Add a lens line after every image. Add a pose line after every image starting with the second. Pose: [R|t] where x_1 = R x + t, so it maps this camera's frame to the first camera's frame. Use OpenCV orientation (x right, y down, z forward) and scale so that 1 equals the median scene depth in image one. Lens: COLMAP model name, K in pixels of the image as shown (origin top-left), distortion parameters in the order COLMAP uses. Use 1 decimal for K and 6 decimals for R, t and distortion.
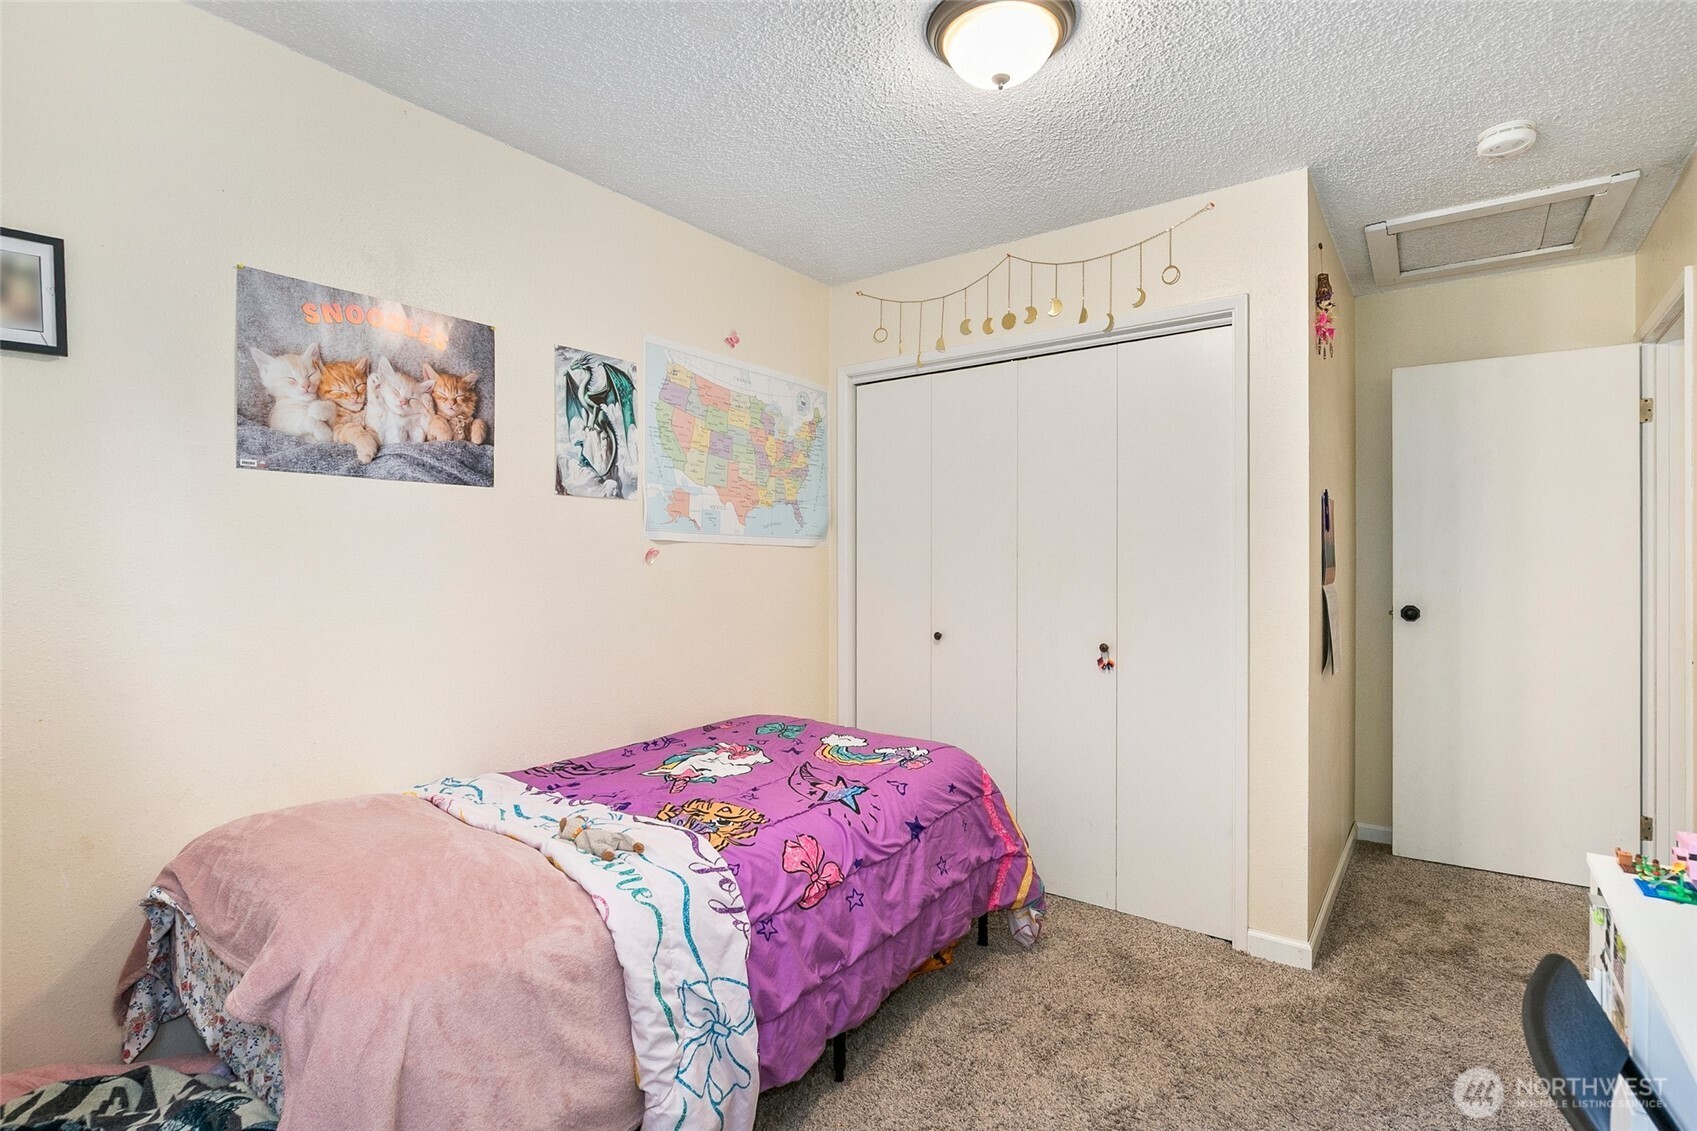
lens RADIAL K [[782.8, 0, 859.0], [0, 782.8, 564.3], [0, 0, 1]] dist [-0.006001, 0.001330]
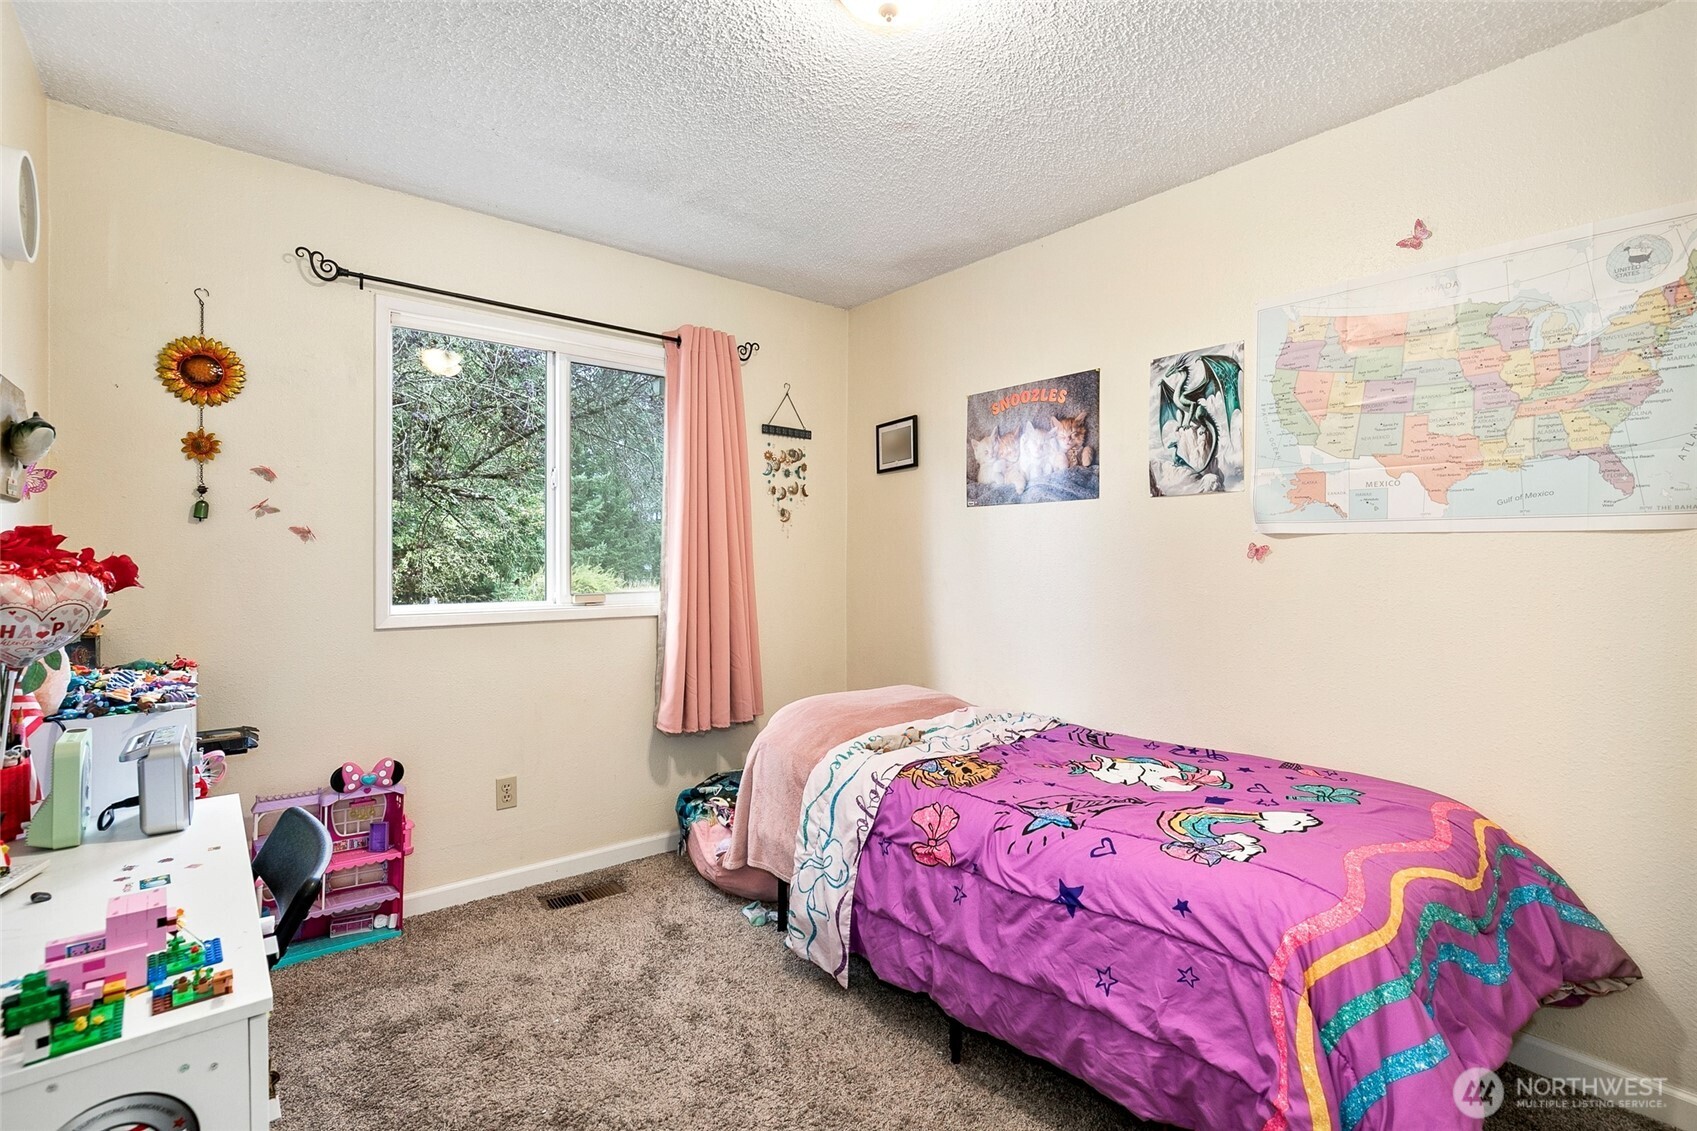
lens RADIAL K [[782.8, 0, 857.3], [0, 782.8, 565.3], [0, 0, 1]] dist [-0.006001, 0.001330]
pose [[-0.215426, 0.003191, -0.976515, 0.743779], [-0.008684, 0.999949, 0.005184, 0.003569], [0.976482, 0.009597, -0.215387, 0.809264]]
